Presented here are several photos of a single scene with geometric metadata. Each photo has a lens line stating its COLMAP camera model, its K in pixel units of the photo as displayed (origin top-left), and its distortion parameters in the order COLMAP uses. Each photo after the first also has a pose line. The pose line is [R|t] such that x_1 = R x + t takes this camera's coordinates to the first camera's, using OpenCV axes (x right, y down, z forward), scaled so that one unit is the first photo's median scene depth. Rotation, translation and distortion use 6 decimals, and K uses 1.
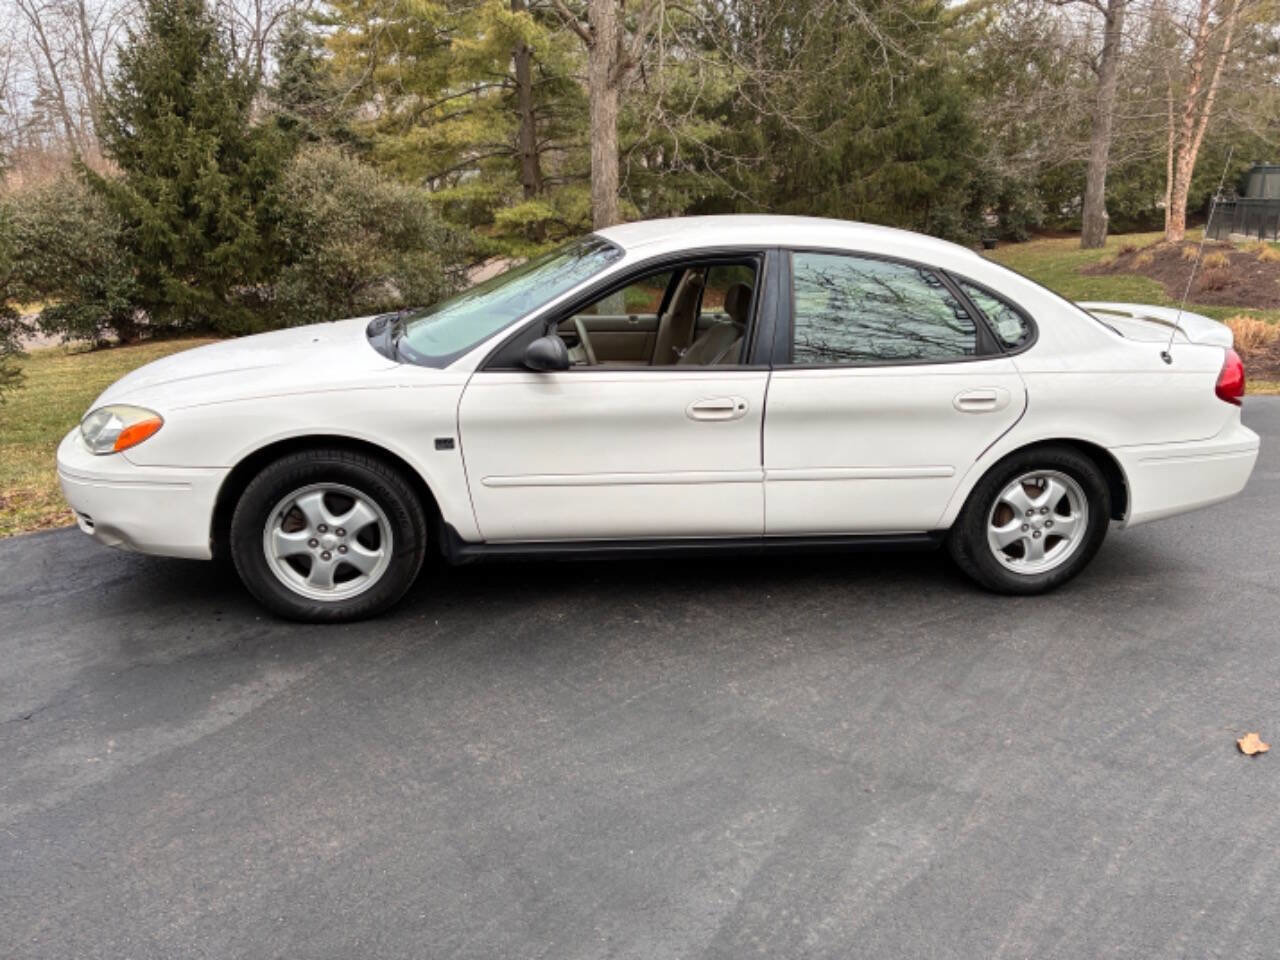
lens RADIAL K [[981.8, 0, 637.1], [0, 981.8, 485.8], [0, 0, 1]] dist [0.027263, -0.004753]
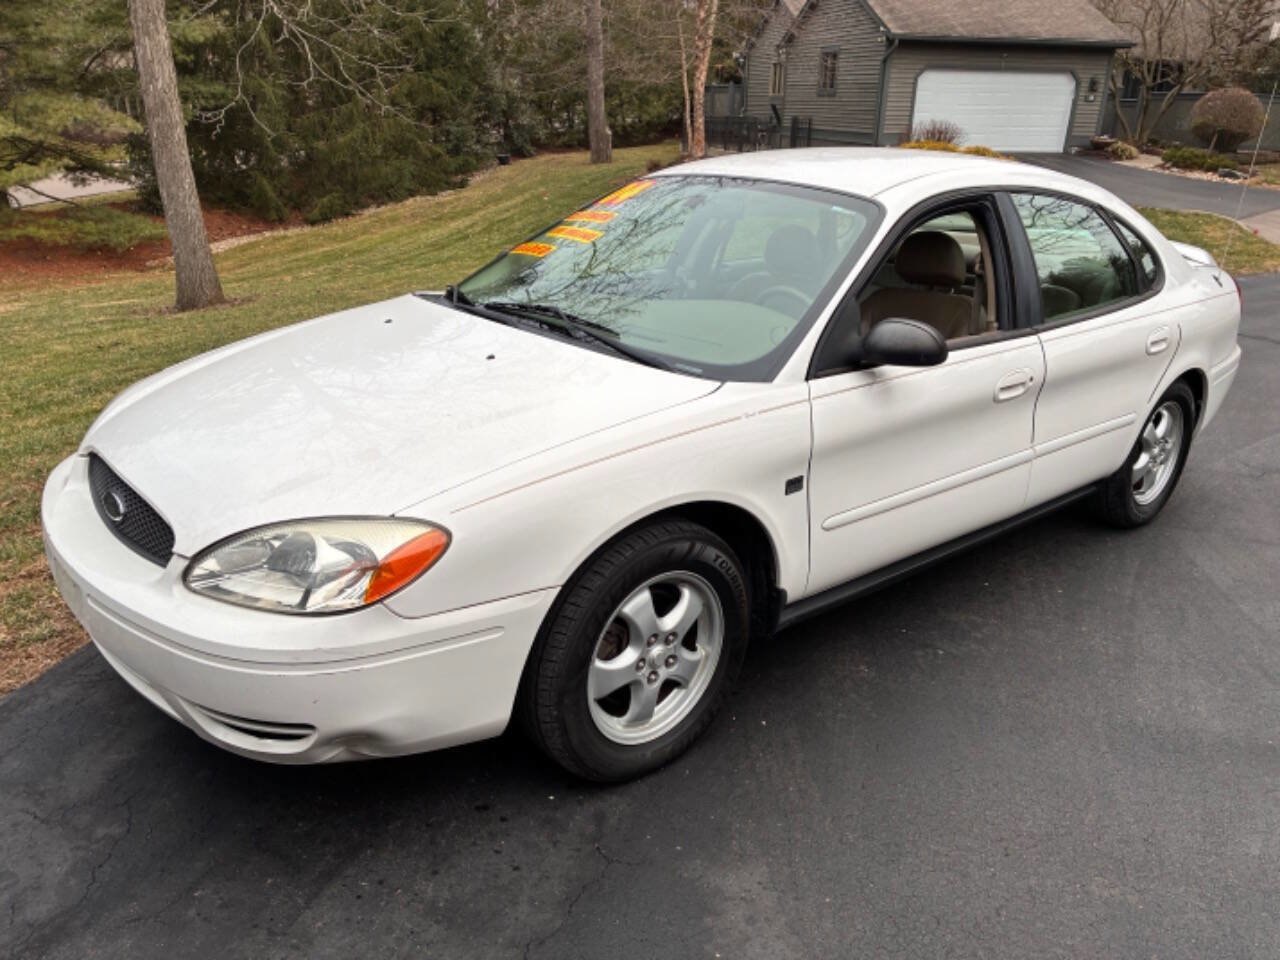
lens RADIAL K [[981.8, 0, 637.1], [0, 981.8, 485.8], [0, 0, 1]] dist [0.027263, -0.004753]
pose [[0.858076, -0.176833, 0.482116, -0.555086], [0.137432, 0.983673, 0.116192, -0.122506], [-0.494791, -0.033444, 0.868368, 0.374909]]
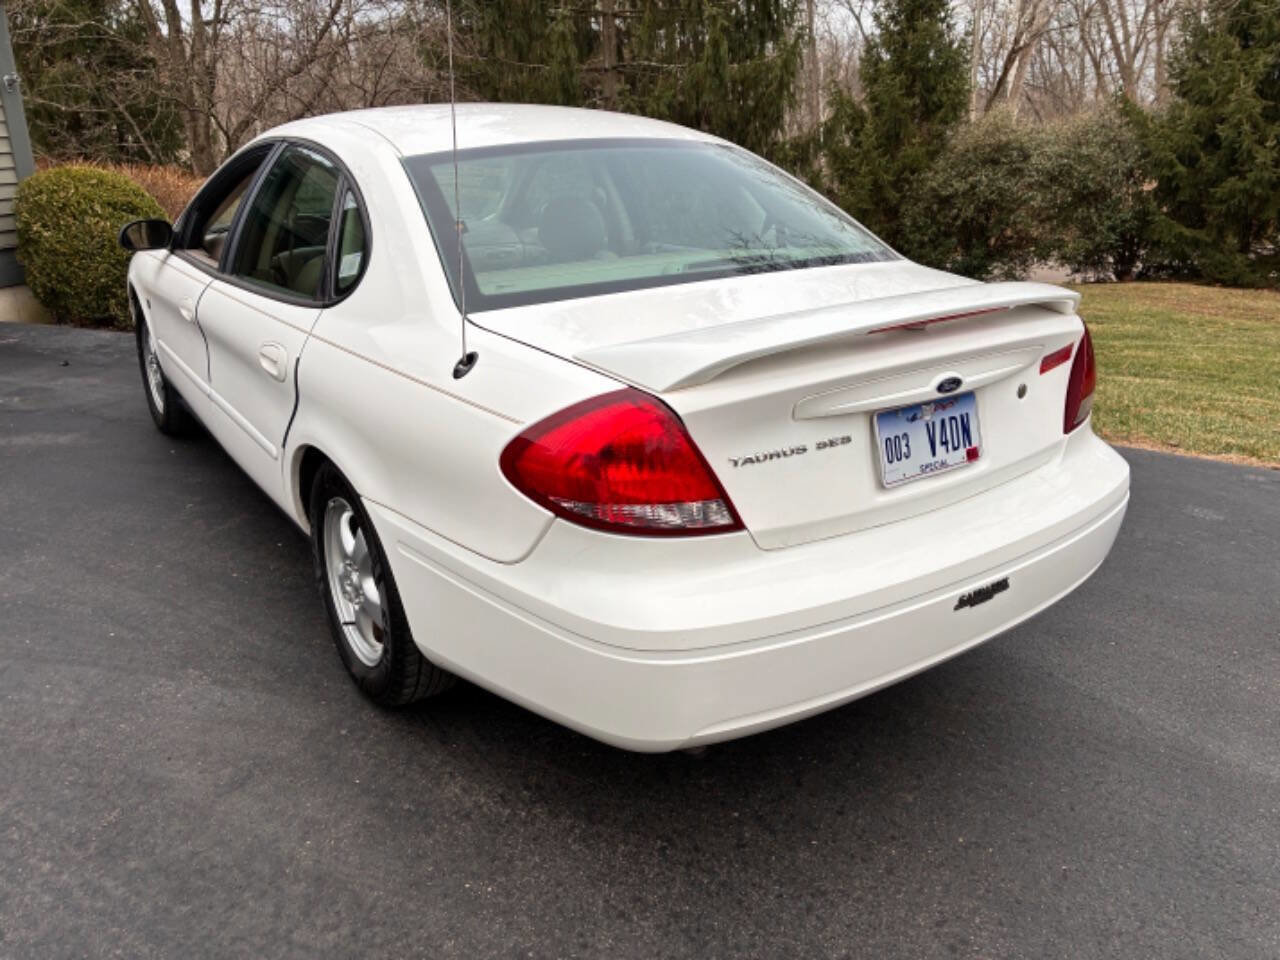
lens RADIAL K [[961.6, 0, 640.0], [0, 961.6, 480.0], [0, 0, 1]] dist [0.083154, -0.095509]
pose [[0.408440, 0.286547, -0.866641, 0.999158], [-0.241141, 0.949590, 0.200325, -0.192527], [0.880356, 0.127162, 0.456949, 0.869651]]
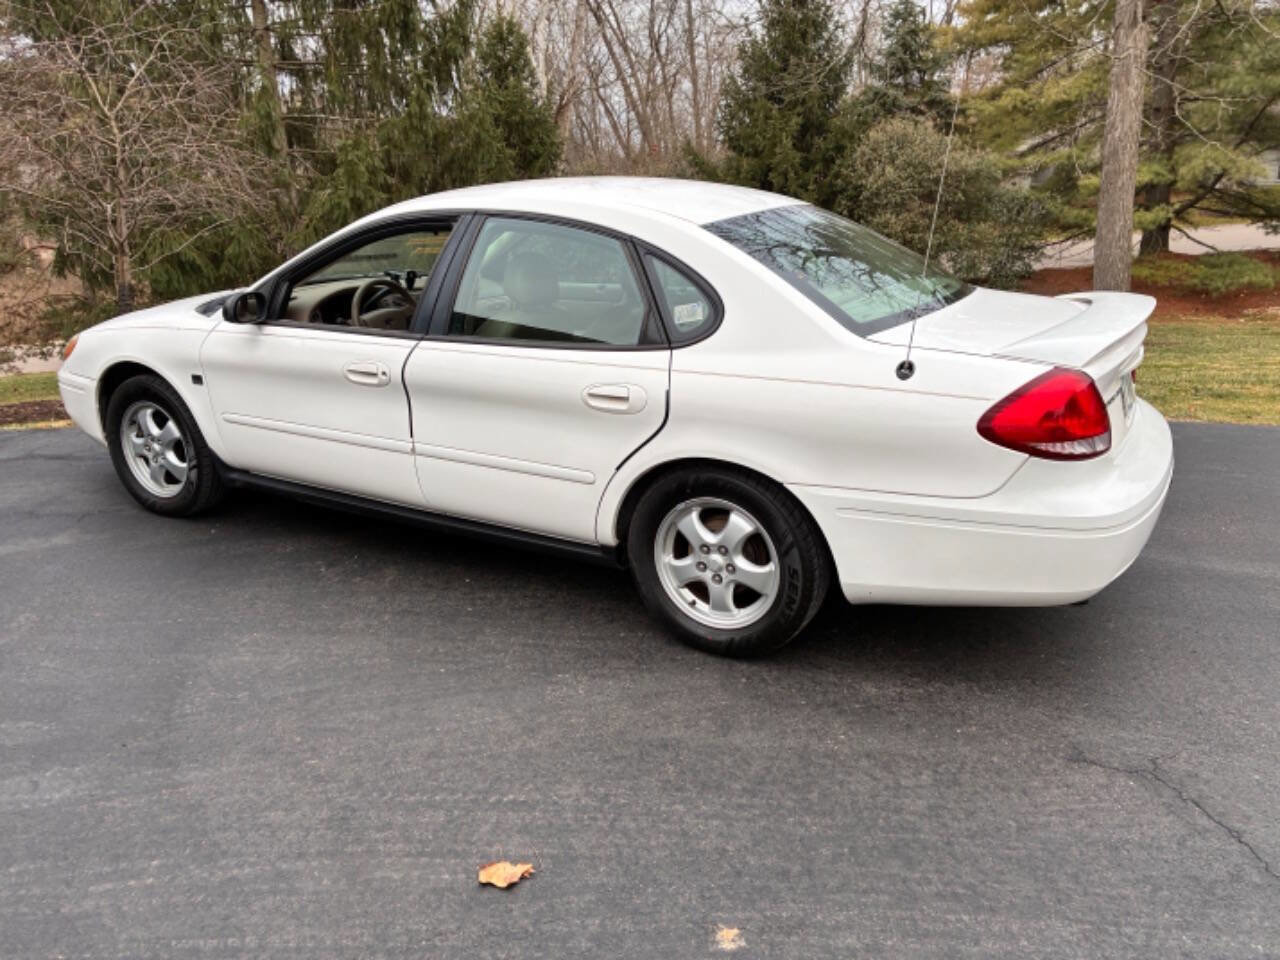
lens RADIAL K [[968.3, 0, 642.5], [0, 968.3, 487.8], [0, 0, 1]] dist [0.052964, -0.063454]
pose [[0.772665, 0.166262, -0.612655, 0.824020], [-0.147460, 0.985702, 0.081527, -0.076866], [0.617450, 0.027349, 0.786135, 0.355065]]
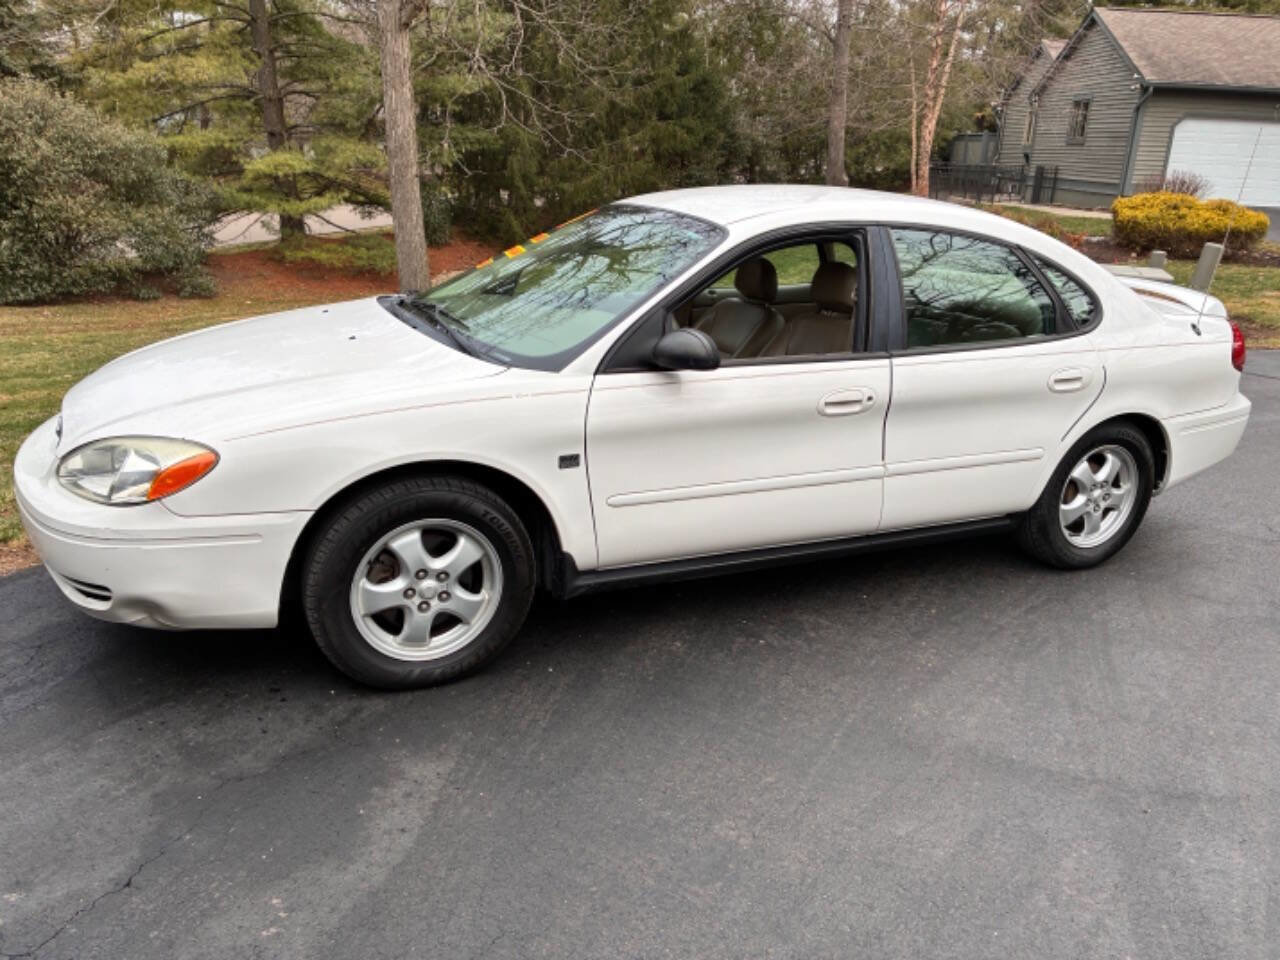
lens RADIAL K [[977.5, 0, 645.6], [0, 977.5, 482.0], [0, 0, 1]] dist [0.060098, -0.068440]
pose [[0.961062, -0.068506, 0.267708, -0.310221], [0.057910, 0.997201, 0.047290, -0.052674], [-0.270198, -0.029946, 0.962339, 0.152266]]
